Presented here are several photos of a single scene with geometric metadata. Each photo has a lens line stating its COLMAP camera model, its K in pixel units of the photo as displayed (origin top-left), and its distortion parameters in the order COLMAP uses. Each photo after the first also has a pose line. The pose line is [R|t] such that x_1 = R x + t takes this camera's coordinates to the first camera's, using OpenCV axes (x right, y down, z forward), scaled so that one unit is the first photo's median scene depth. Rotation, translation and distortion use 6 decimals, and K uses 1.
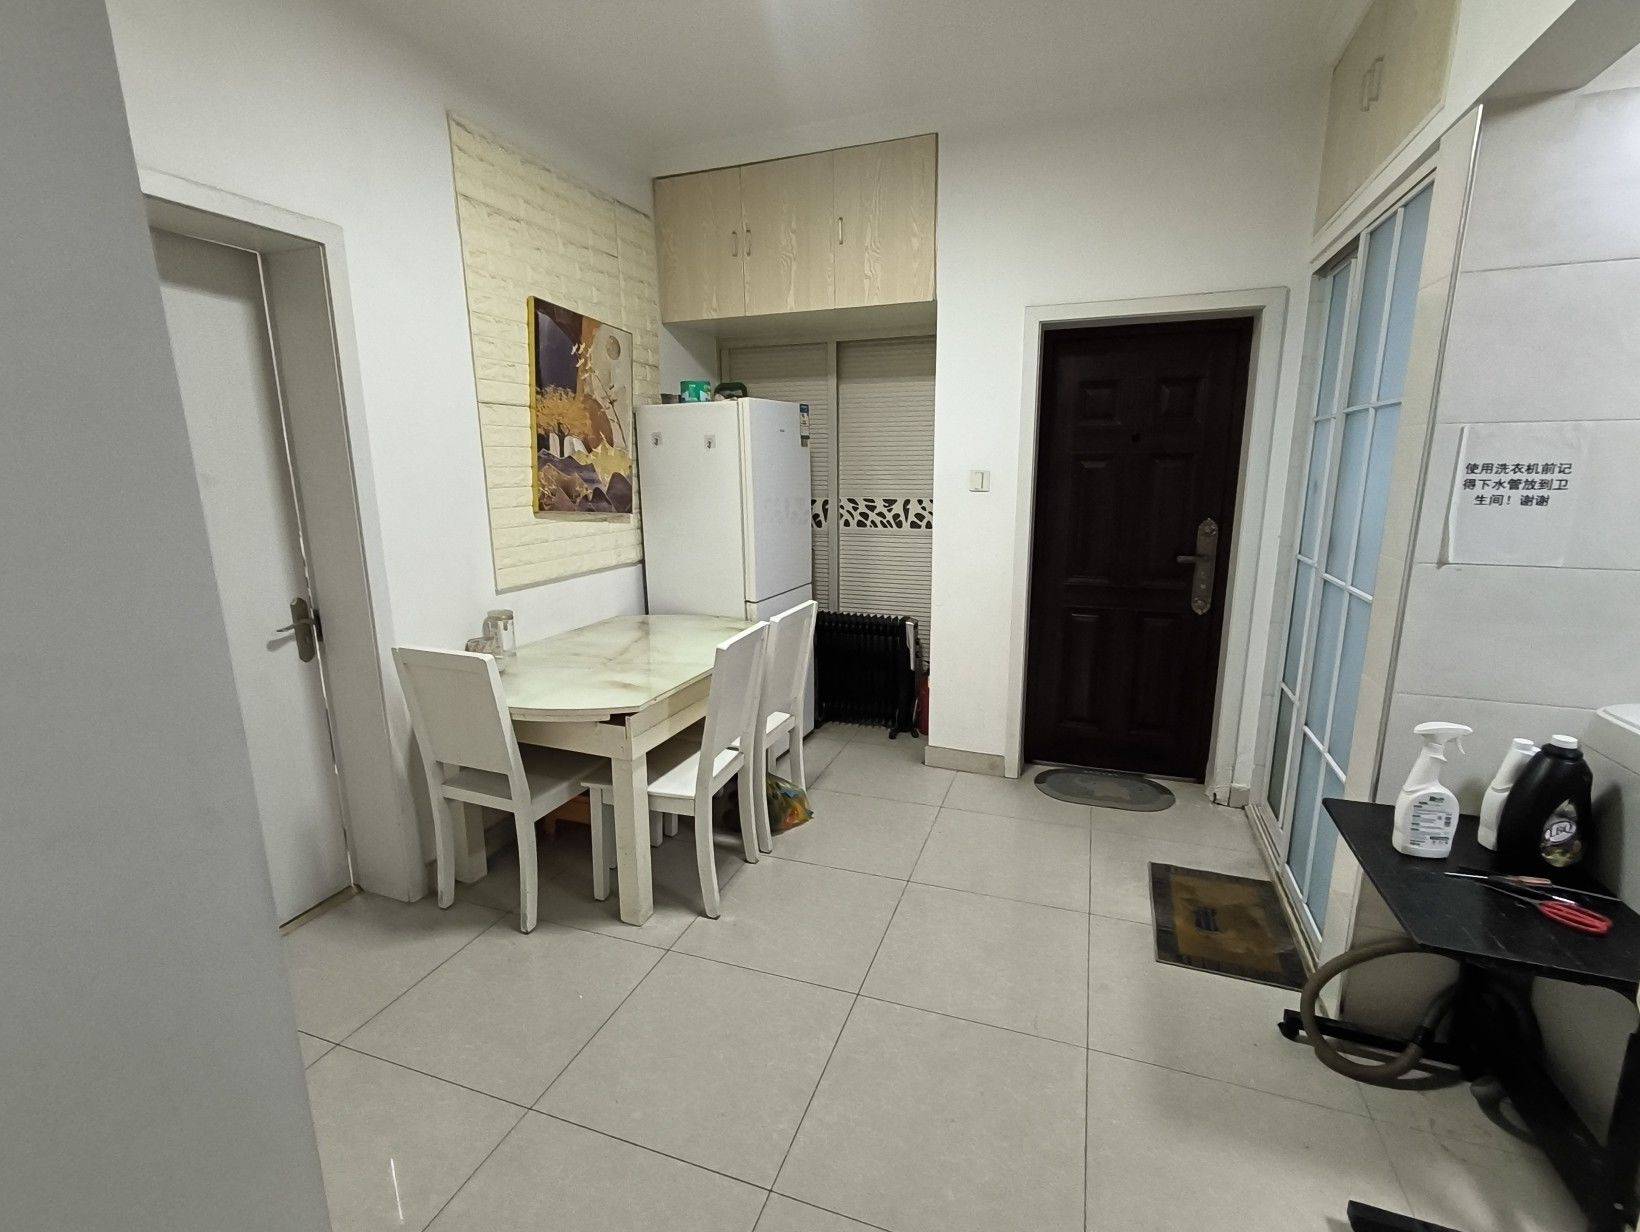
lens RADIAL K [[743.8, 0, 822.1], [0, 743.8, 617.7], [0, 0, 1]] dist [0.000962, -0.001857]
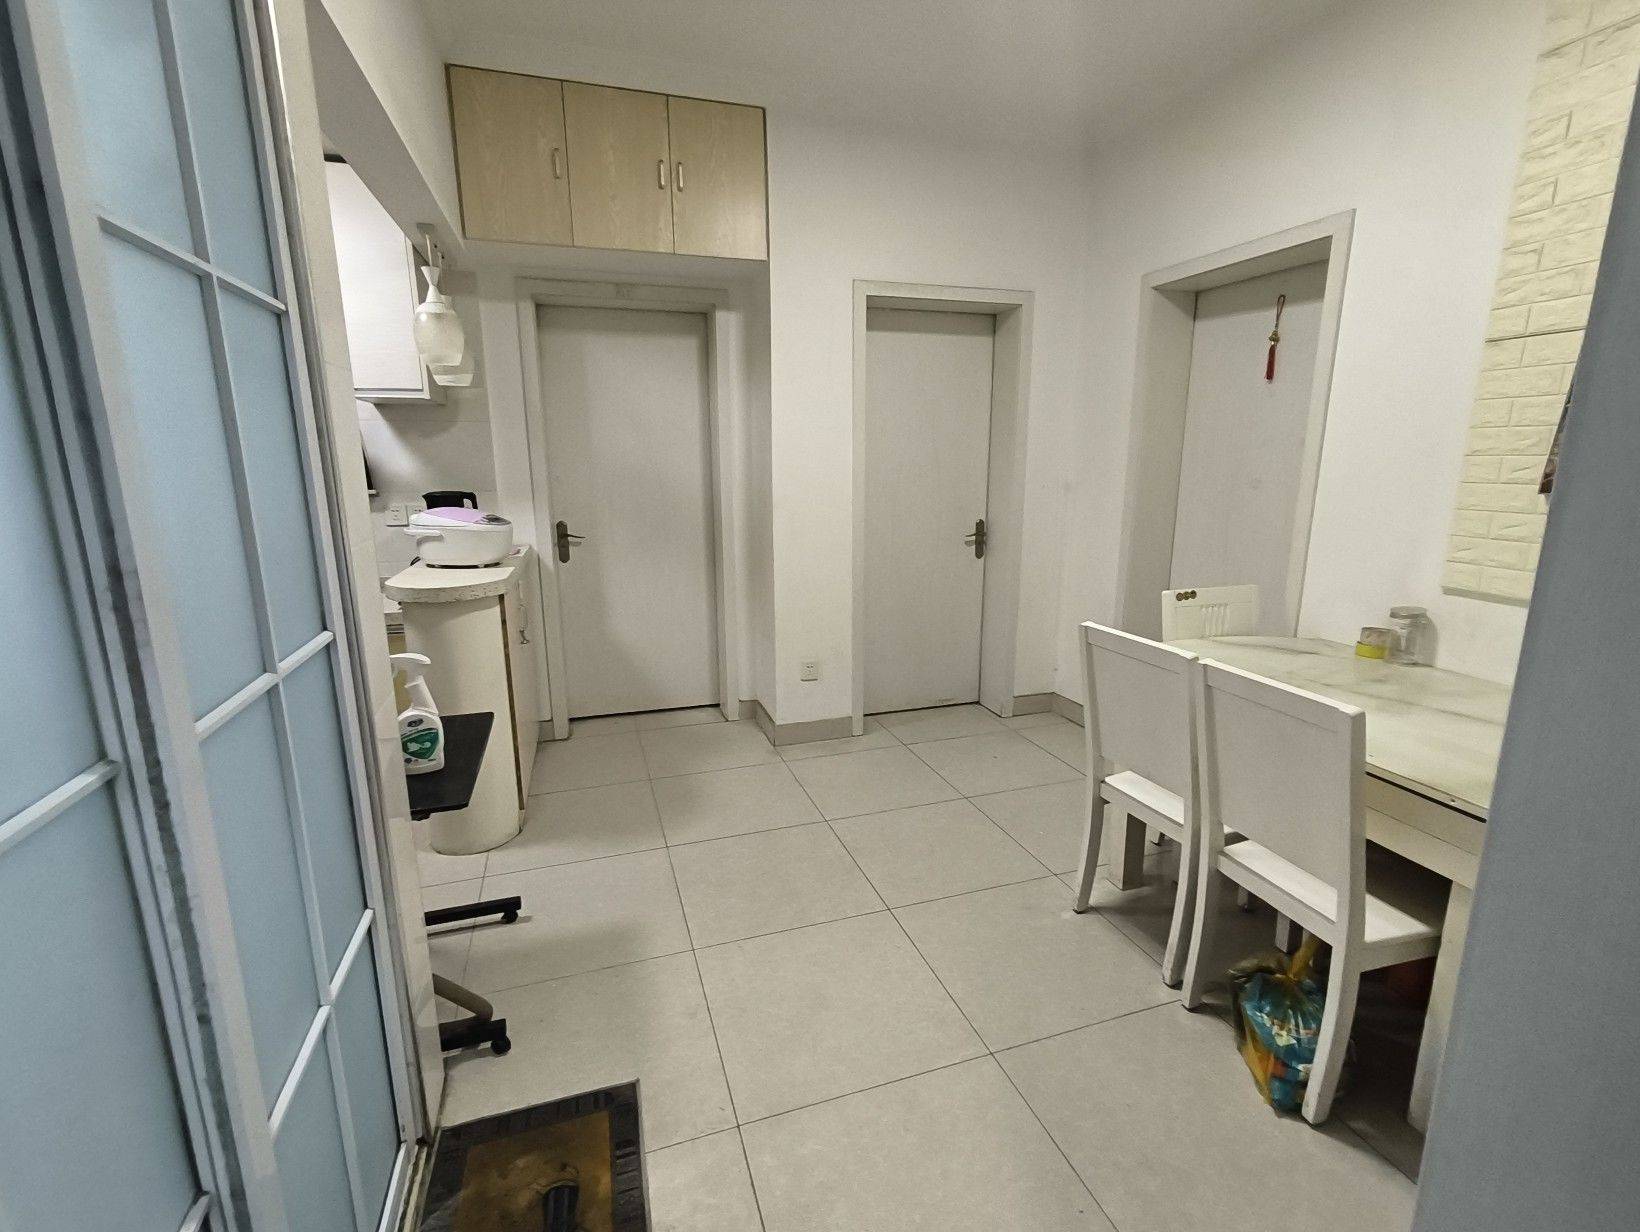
lens RADIAL K [[743.8, 0, 820.1], [0, 743.8, 613.6], [0, 0, 1]] dist [0.000962, -0.001857]
pose [[-0.784787, 0.138343, -0.604128, 0.674712], [-0.123011, 0.920606, 0.370611, -0.270497], [0.607436, 0.365165, -0.705462, 1.430512]]
